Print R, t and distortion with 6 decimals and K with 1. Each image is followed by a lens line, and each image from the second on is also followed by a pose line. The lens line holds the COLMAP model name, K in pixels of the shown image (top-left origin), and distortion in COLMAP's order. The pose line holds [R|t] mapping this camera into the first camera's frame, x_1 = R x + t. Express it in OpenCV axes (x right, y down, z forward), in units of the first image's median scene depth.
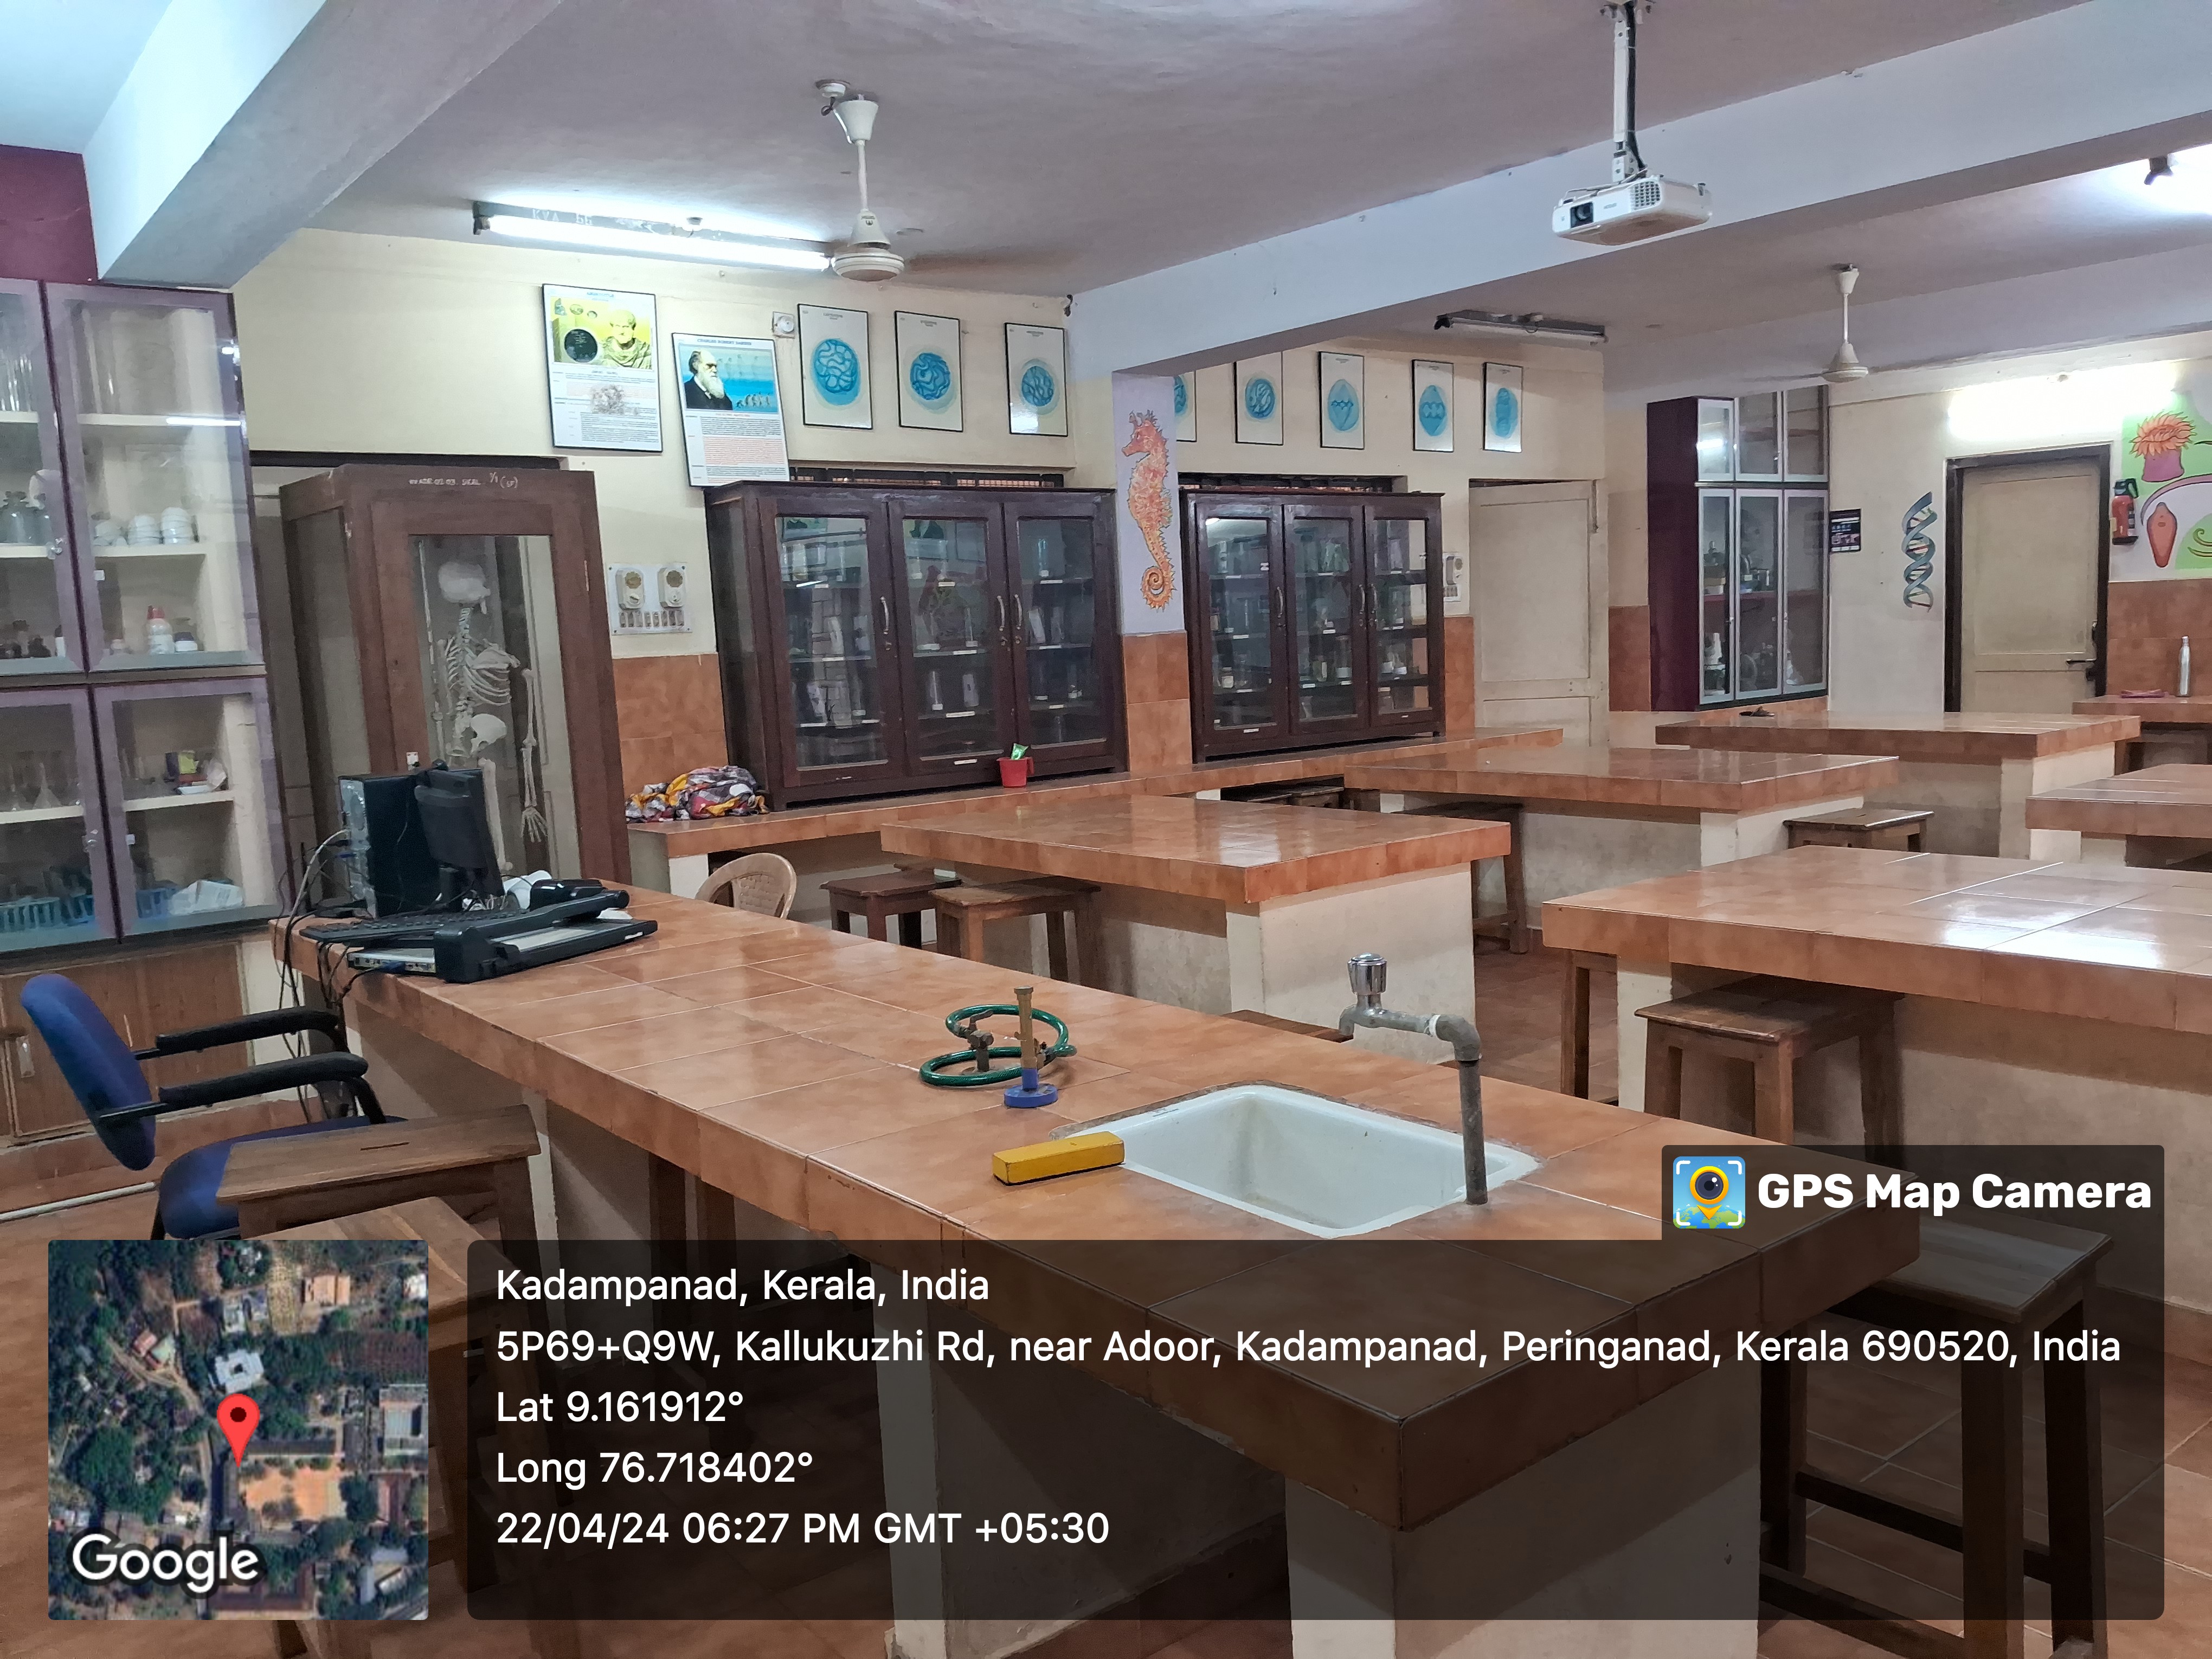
lens RADIAL K [[1708.0, 0, 1097.7], [0, 1708.0, 829.3], [0, 0, 1]] dist [0.053169, -0.155076]
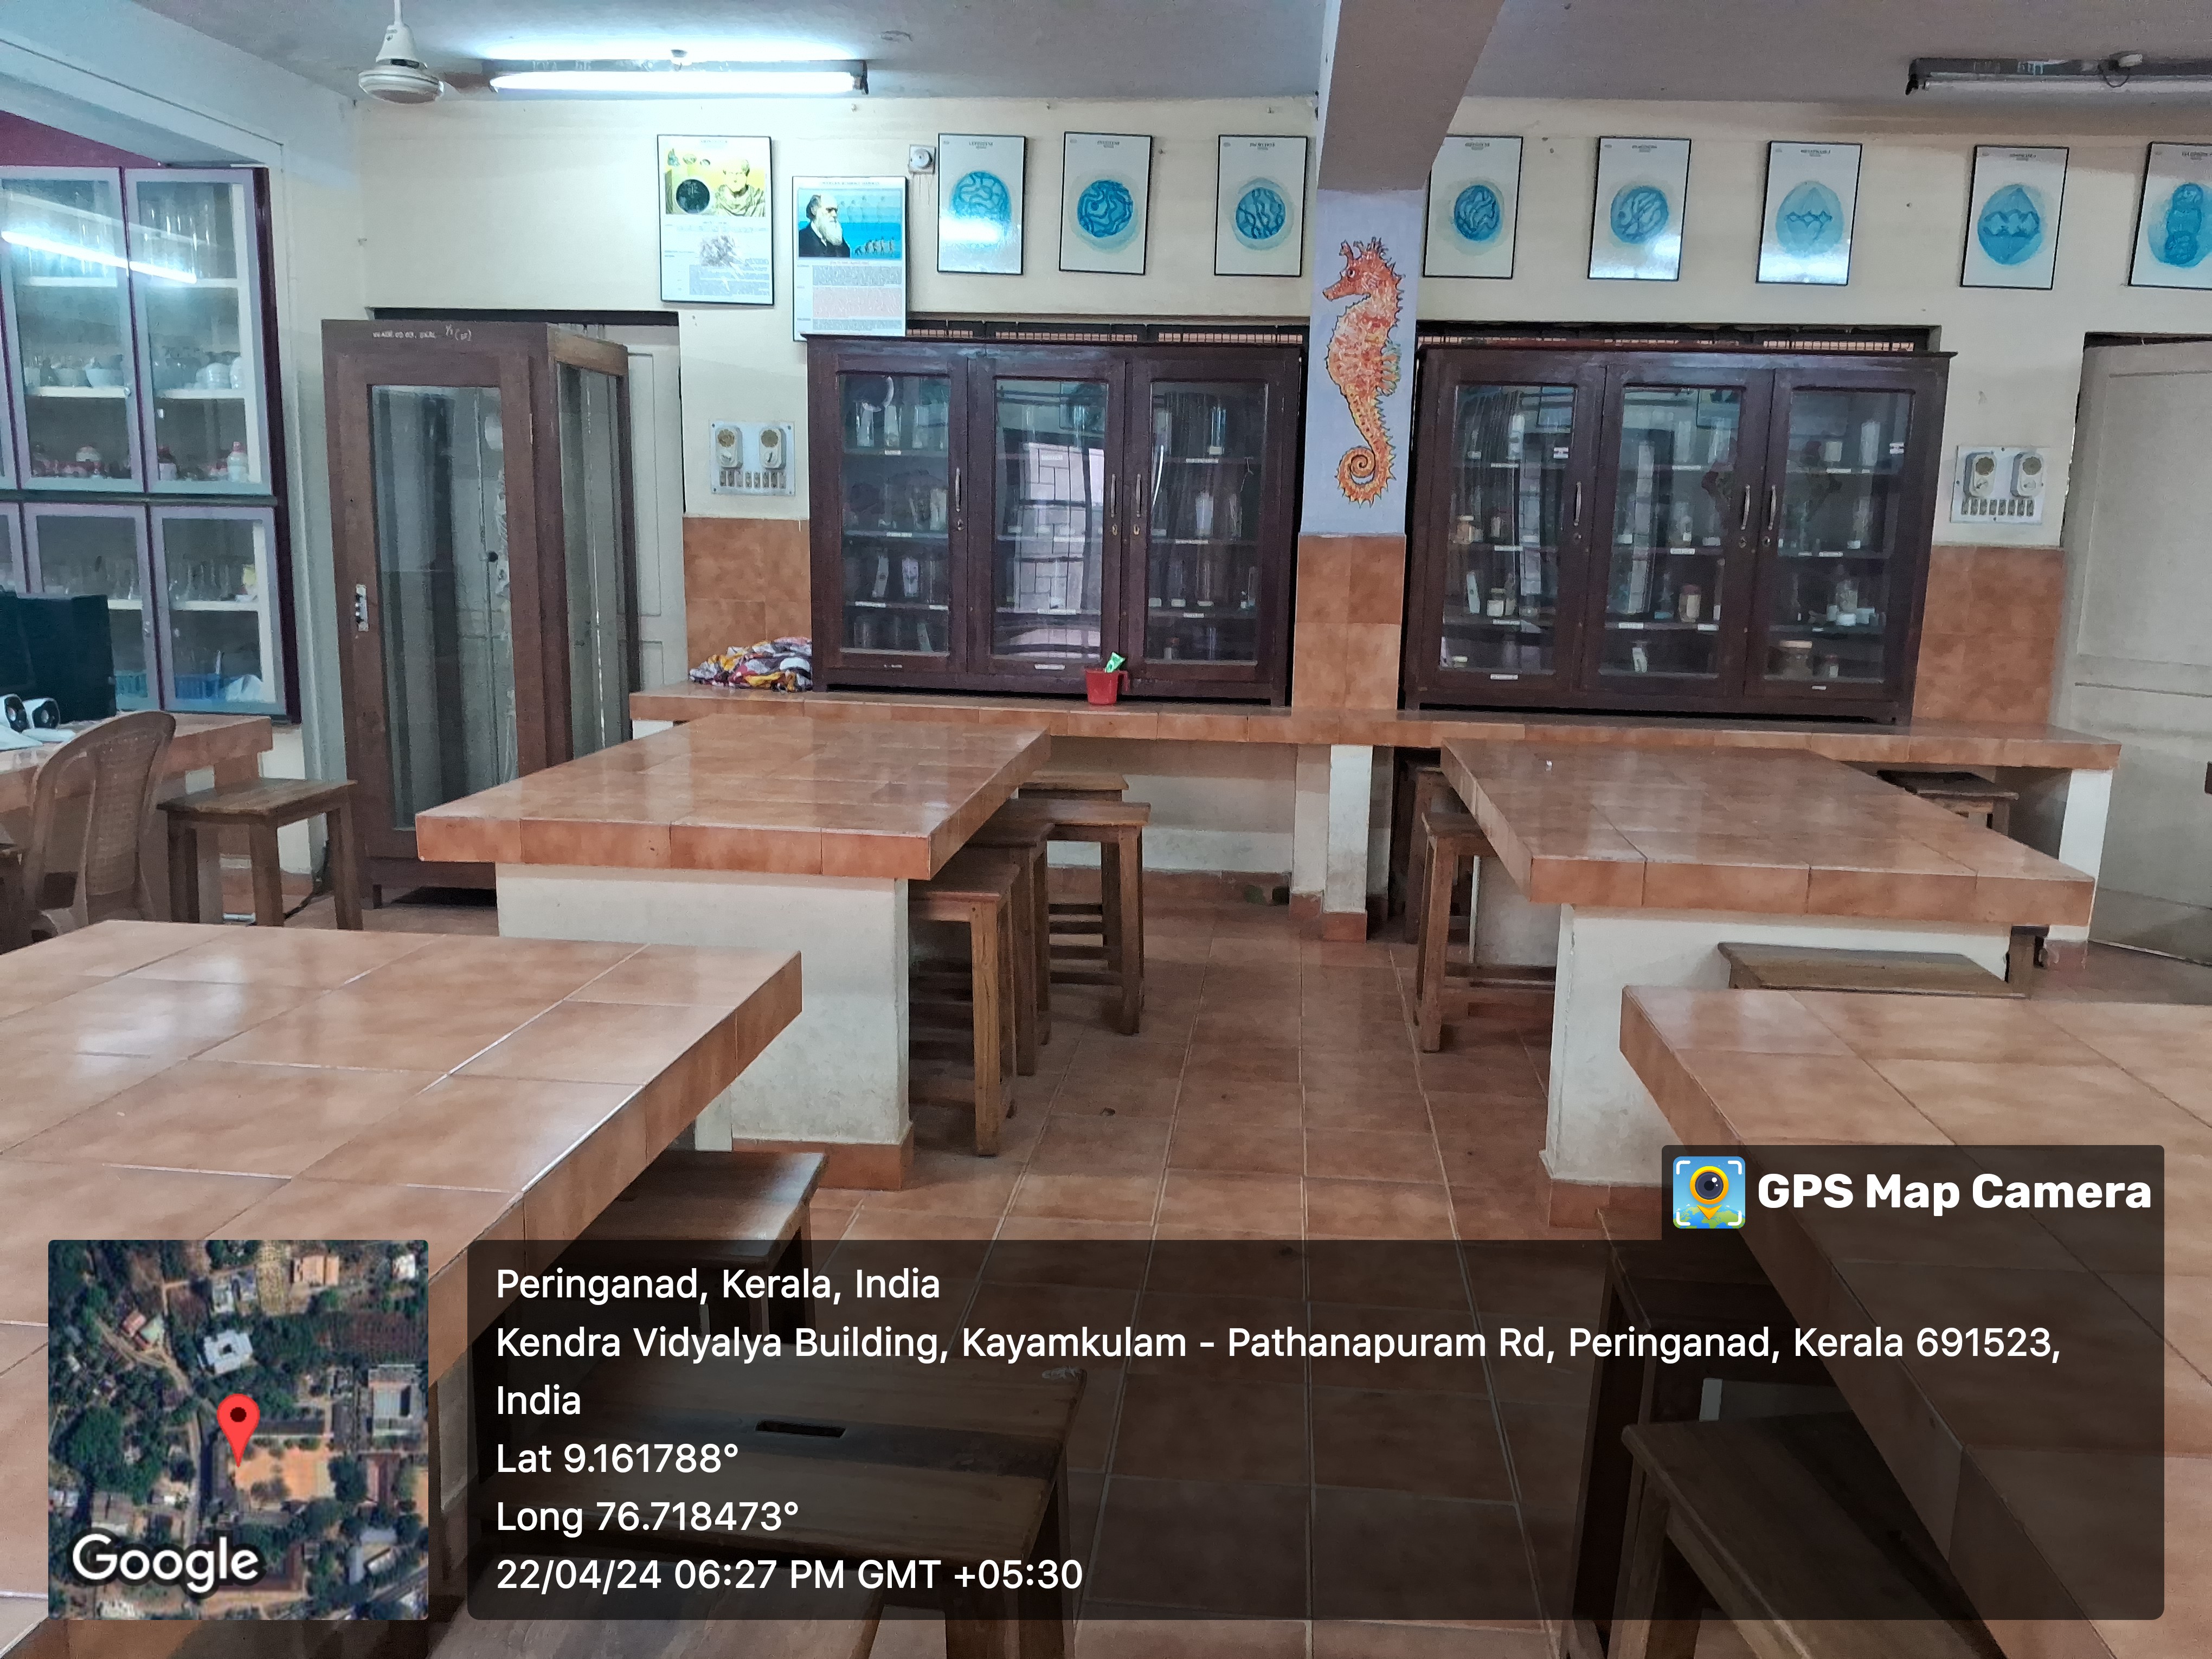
lens RADIAL K [[1675.9, 0, 1115.0], [0, 1675.9, 822.0], [0, 0, 1]] dist [0.037490, -0.099504]
pose [[0.724291, 0.184215, -0.664431, 0.545649], [-0.137088, 0.982884, 0.123067, -0.074292], [0.675729, 0.001949, 0.737147, 0.418383]]
